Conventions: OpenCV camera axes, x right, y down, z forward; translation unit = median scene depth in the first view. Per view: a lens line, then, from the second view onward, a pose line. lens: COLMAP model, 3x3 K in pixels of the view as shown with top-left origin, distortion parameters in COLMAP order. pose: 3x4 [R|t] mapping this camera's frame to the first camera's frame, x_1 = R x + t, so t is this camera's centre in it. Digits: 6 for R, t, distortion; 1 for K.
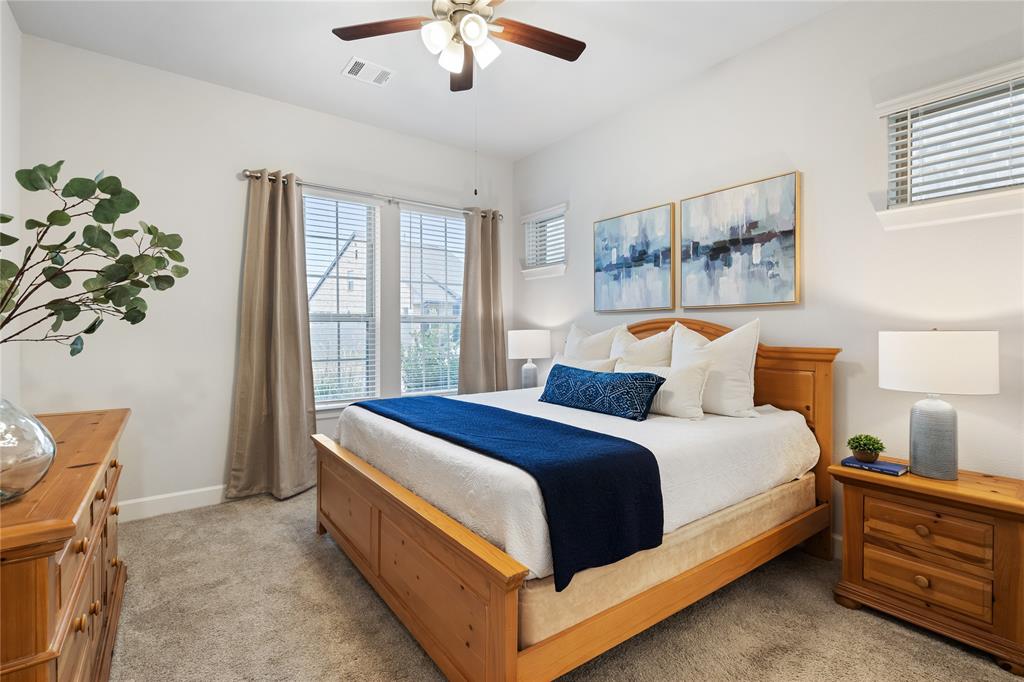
lens RADIAL K [[475.9, 0, 512.0], [0, 475.9, 334.8], [0, 0, 1]] dist [-0.000959, 0.001055]
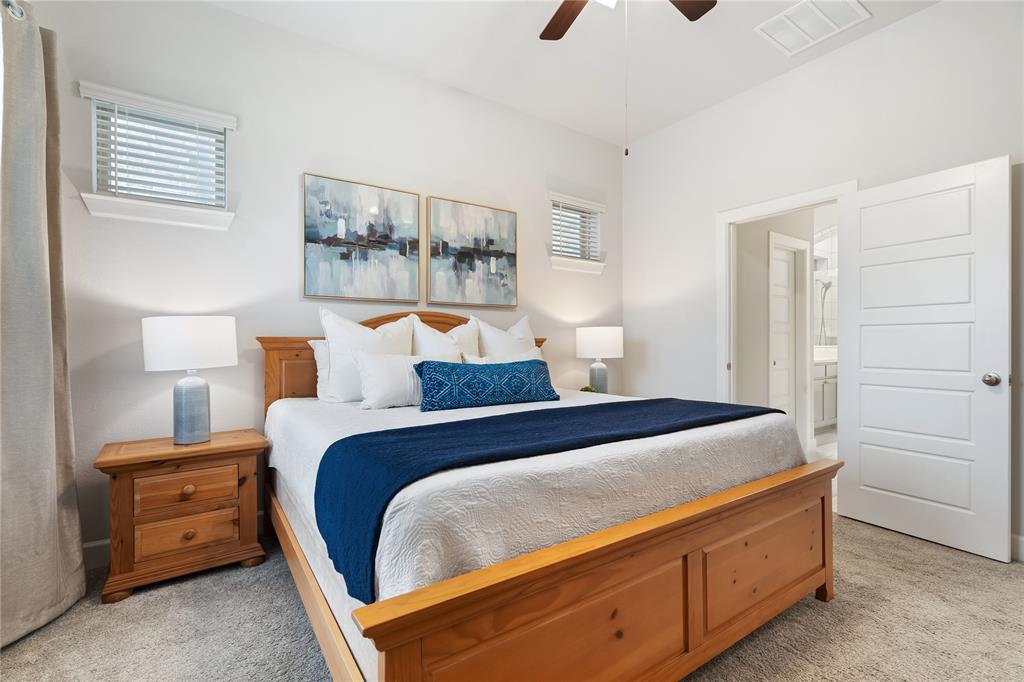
lens RADIAL K [[475.9, 0, 511.5], [0, 475.9, 343.7], [0, 0, 1]] dist [-0.000959, 0.001055]
pose [[0.039065, -0.043566, 0.998287, -0.690908], [-0.020137, 0.998812, 0.044377, -0.016281], [-0.999034, -0.021836, 0.038141, 0.808851]]
